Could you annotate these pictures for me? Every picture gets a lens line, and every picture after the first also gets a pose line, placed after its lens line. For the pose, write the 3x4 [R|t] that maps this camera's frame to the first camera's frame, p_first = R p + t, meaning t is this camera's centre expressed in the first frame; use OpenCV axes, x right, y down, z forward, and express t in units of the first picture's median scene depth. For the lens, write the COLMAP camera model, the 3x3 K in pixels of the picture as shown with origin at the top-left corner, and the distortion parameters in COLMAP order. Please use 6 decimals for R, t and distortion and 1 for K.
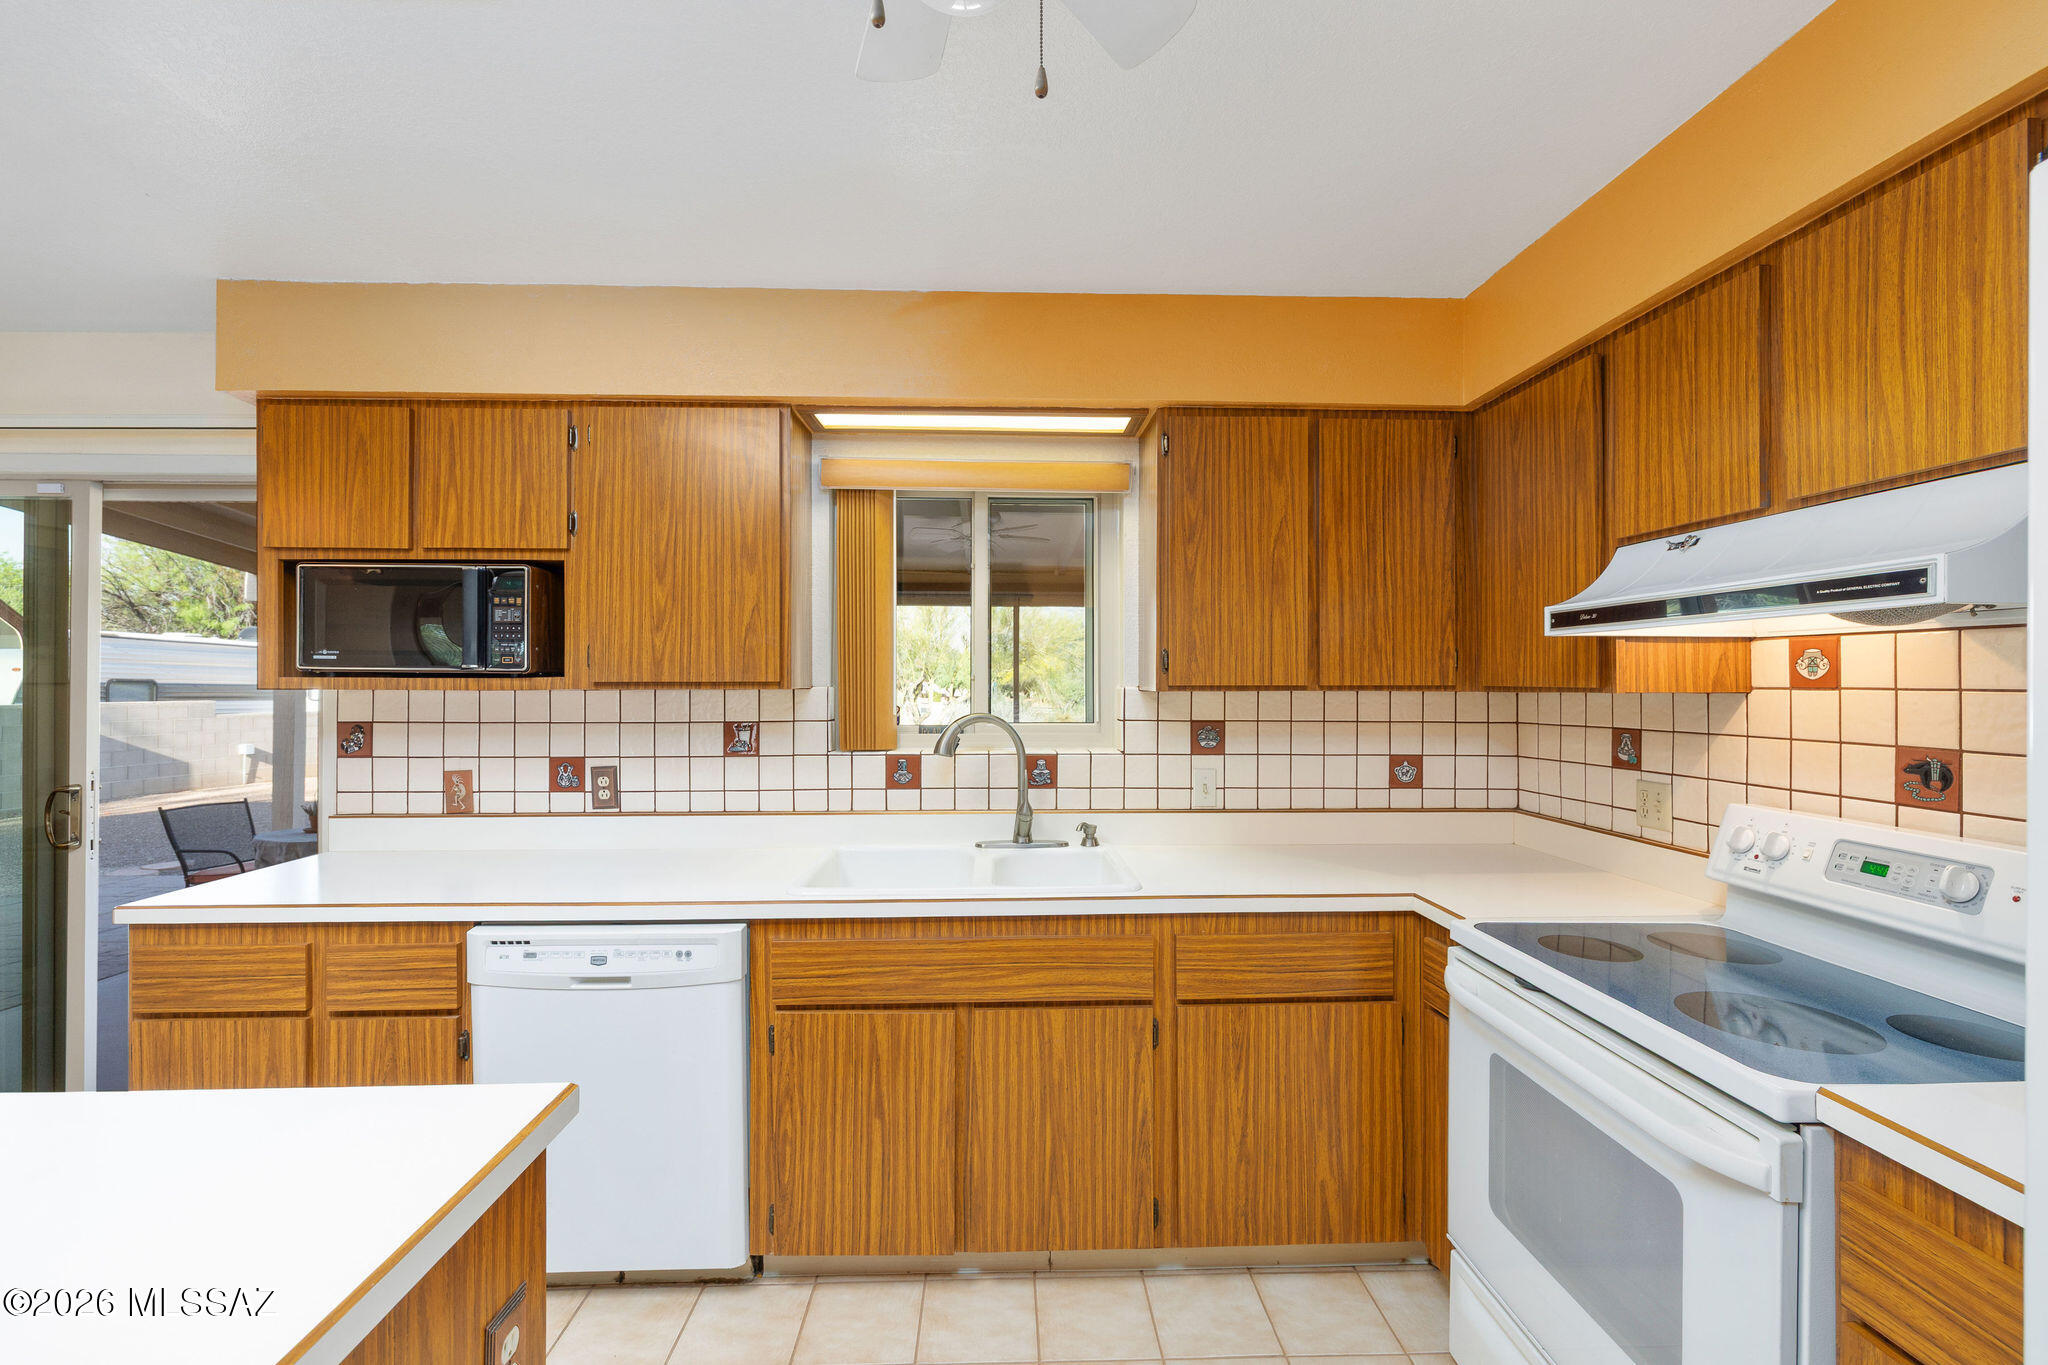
lens RADIAL K [[866.0, 0, 1019.5], [0, 866.0, 681.0], [0, 0, 1]] dist [-0.000356, -0.000223]
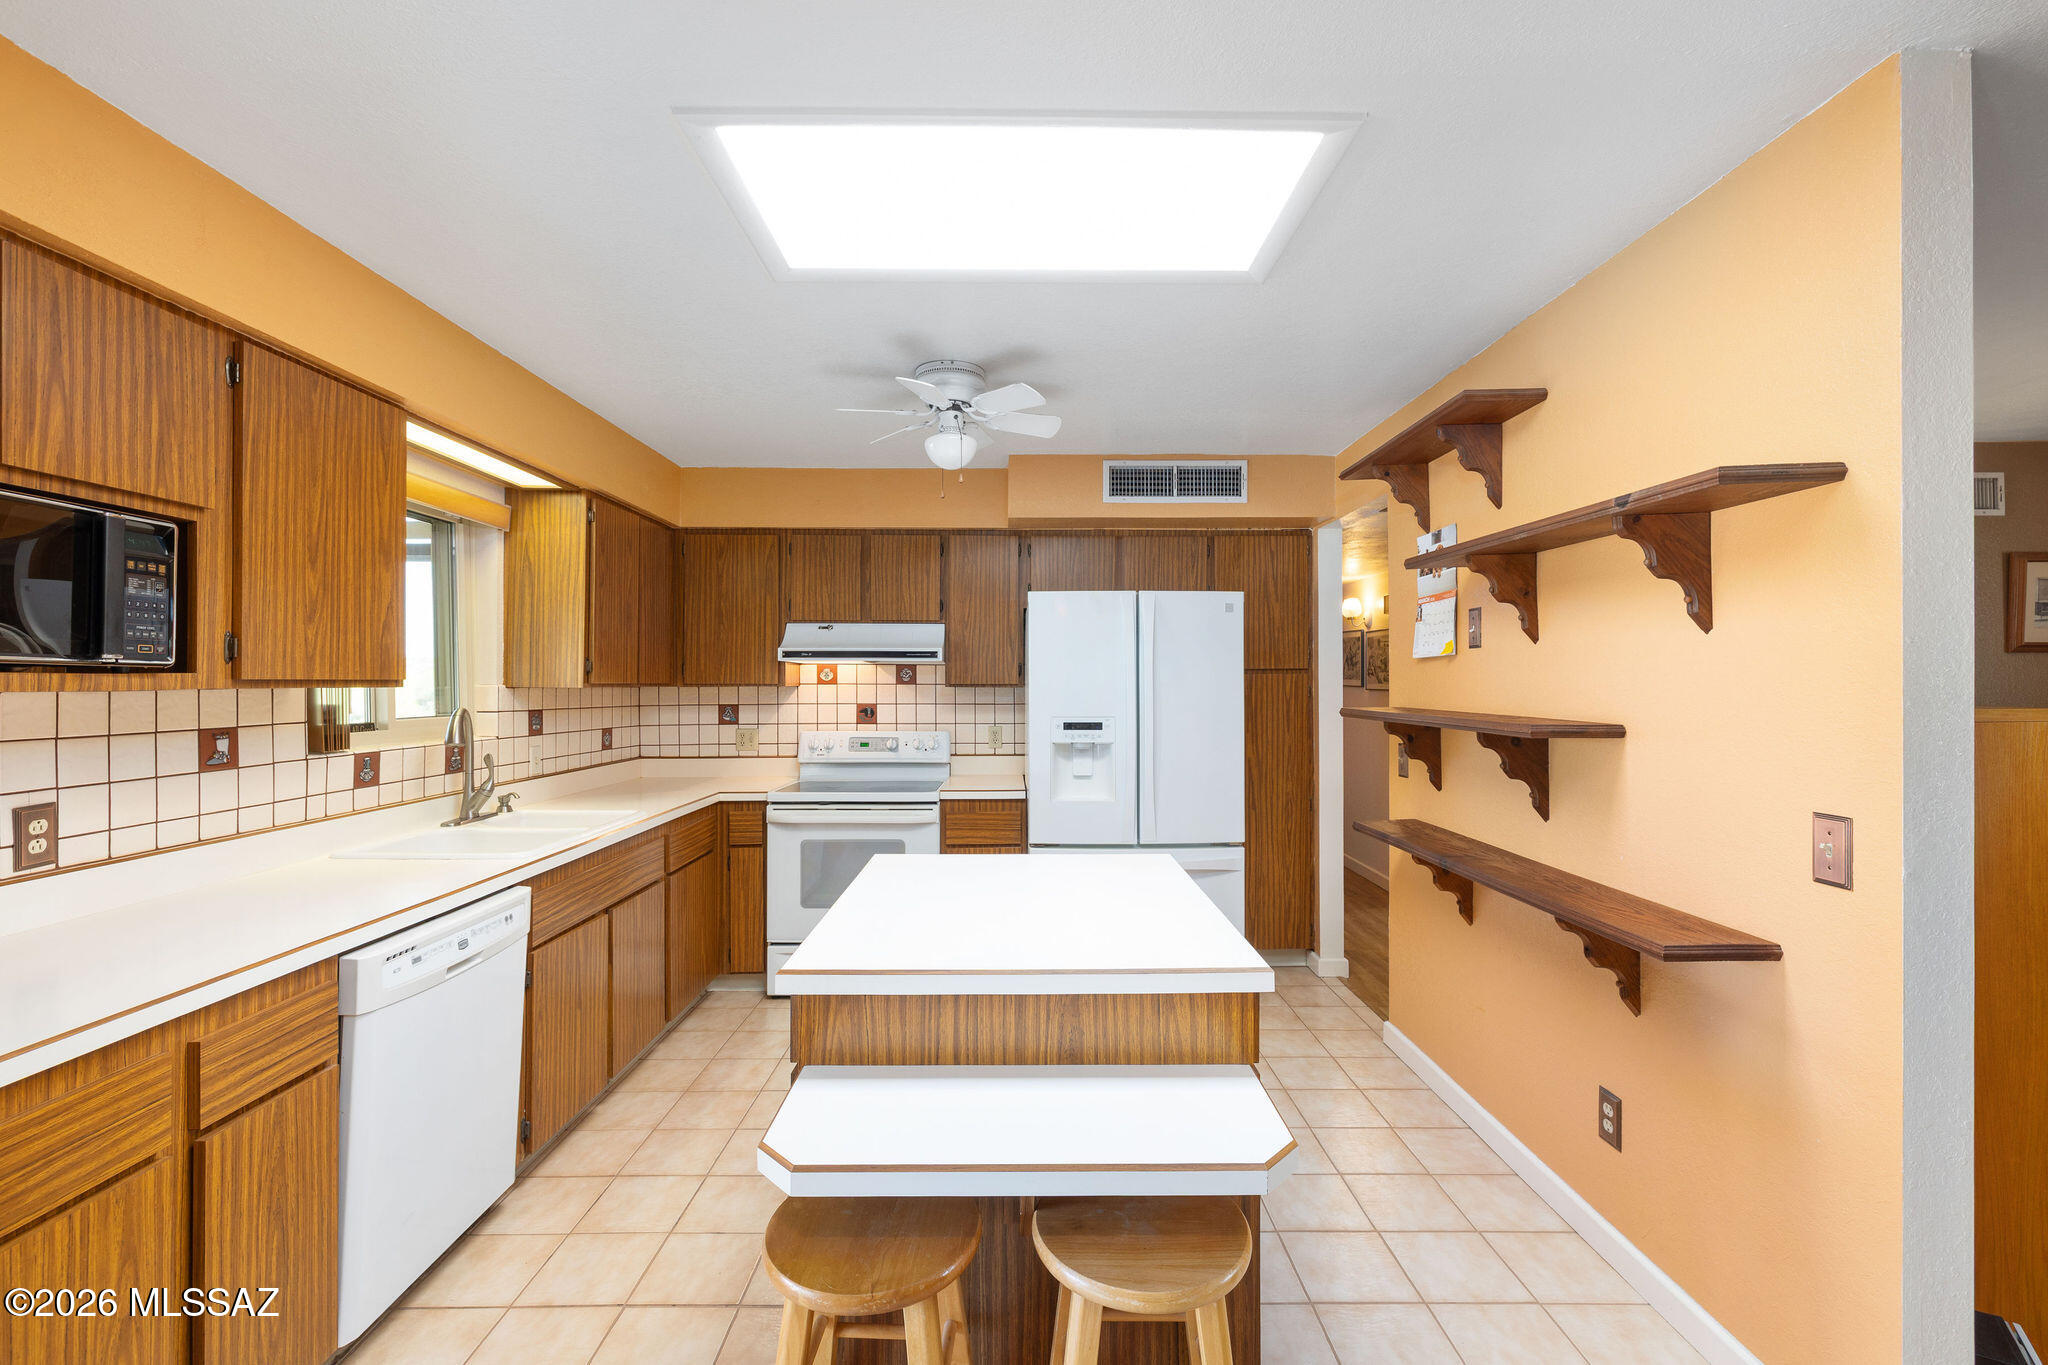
lens RADIAL K [[866.0, 0, 1019.5], [0, 866.0, 681.0], [0, 0, 1]] dist [-0.000356, -0.000223]
pose [[0.034967, 0.002019, 0.999386, -1.289120], [-0.002510, 0.999995, -0.001933, 0.002200], [-0.999385, -0.002441, 0.034972, 0.244291]]
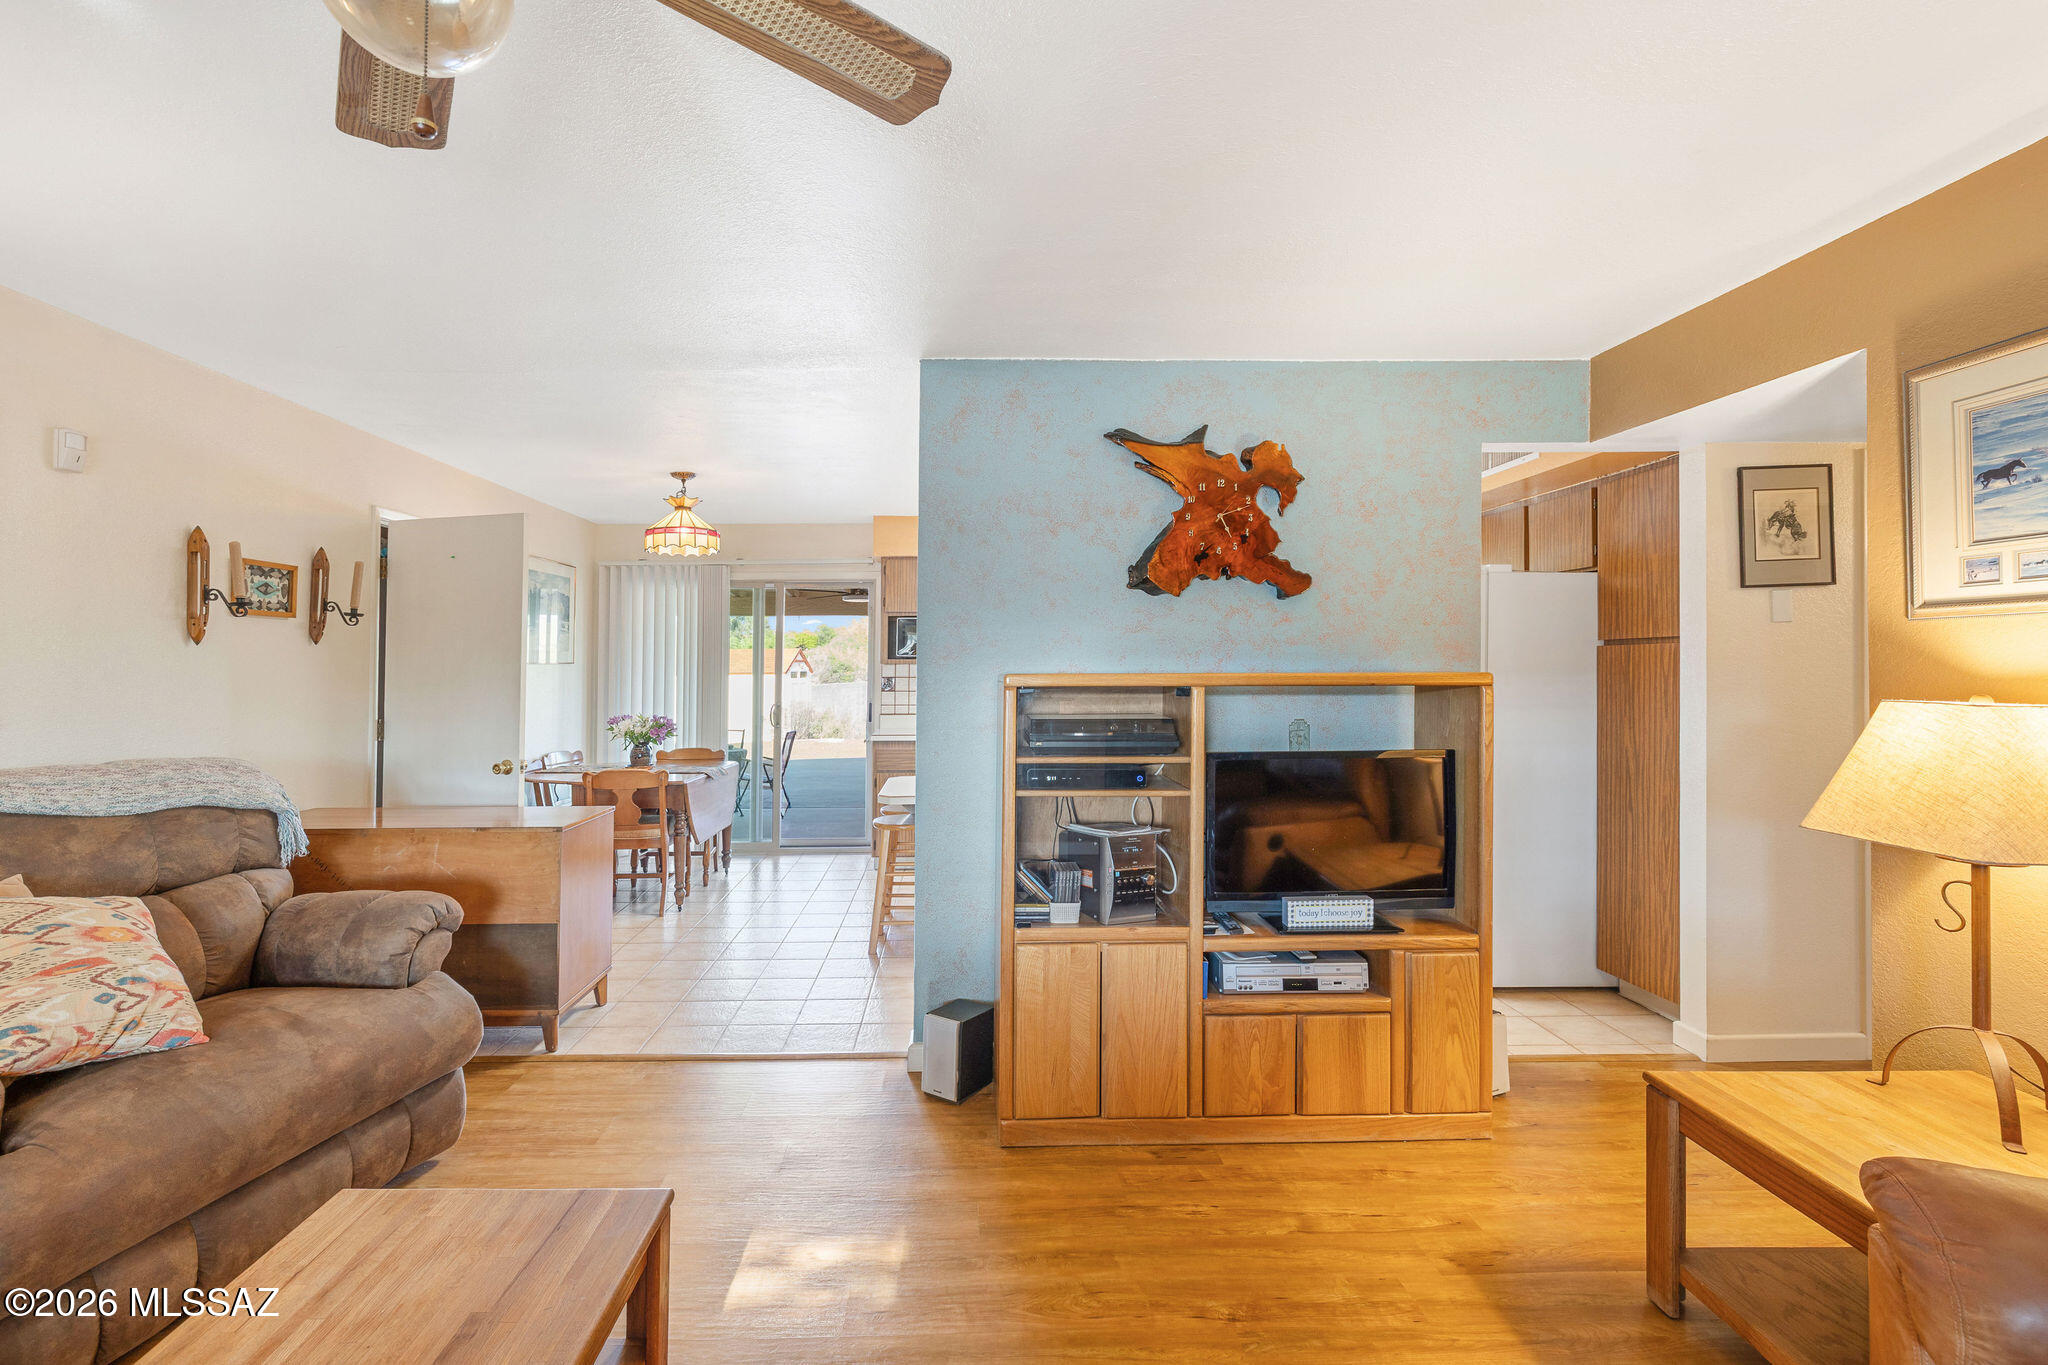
lens RADIAL K [[888.6, 0, 980.7], [0, 888.6, 651.3], [0, 0, 1]] dist [-0.000629, 0.000050]
pose [[0.999619, -0.004491, -0.027232, -0.491014], [0.004111, 0.999894, -0.013990, 0.012199], [0.027292, 0.013873, 0.999531, -1.745130]]
